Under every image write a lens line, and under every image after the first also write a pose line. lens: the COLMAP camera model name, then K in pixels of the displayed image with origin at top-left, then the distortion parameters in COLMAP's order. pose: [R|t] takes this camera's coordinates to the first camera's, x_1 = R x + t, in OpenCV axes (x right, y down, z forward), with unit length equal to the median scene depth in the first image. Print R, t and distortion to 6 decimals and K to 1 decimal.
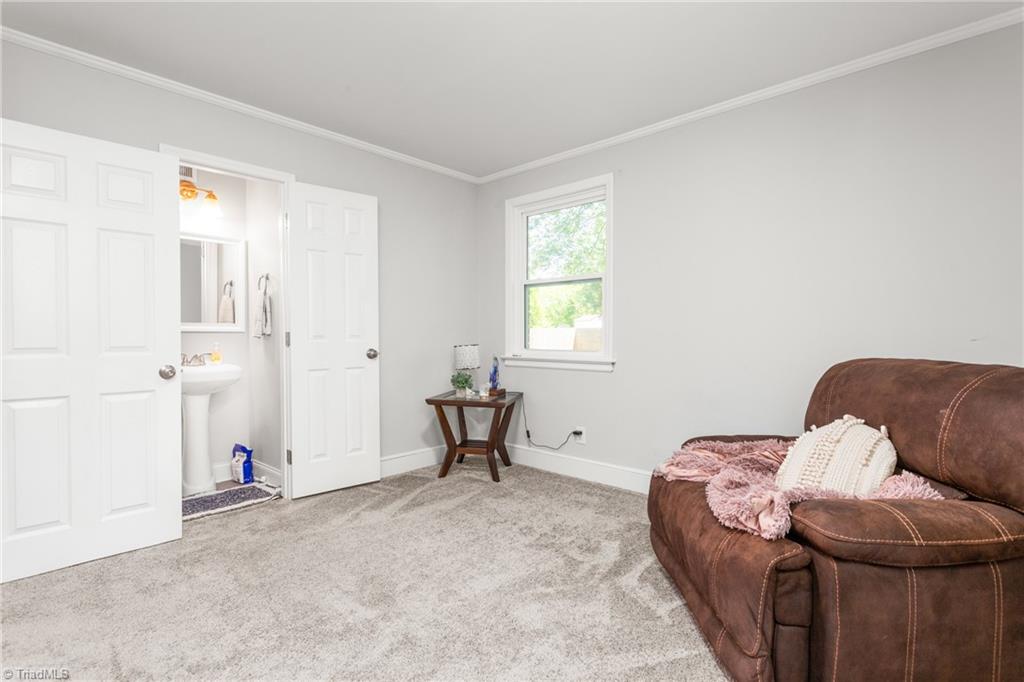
lens RADIAL K [[495.6, 0, 502.5], [0, 495.6, 341.1], [0, 0, 1]] dist [0.017530, 0.001237]
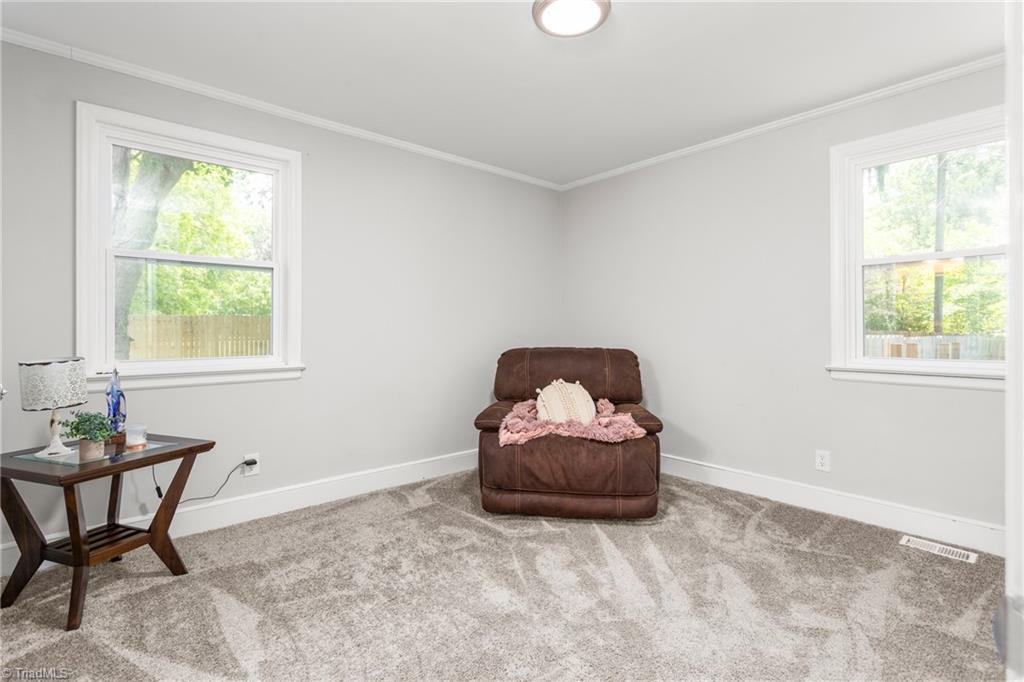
lens RADIAL K [[495.6, 0, 504.7], [0, 495.6, 334.4], [0, 0, 1]] dist [0.017530, 0.001237]
pose [[0.099139, -0.007015, 0.995049, -0.634605], [0.015918, 0.999858, 0.005463, -0.015631], [-0.994946, 0.015298, 0.099237, 0.565975]]
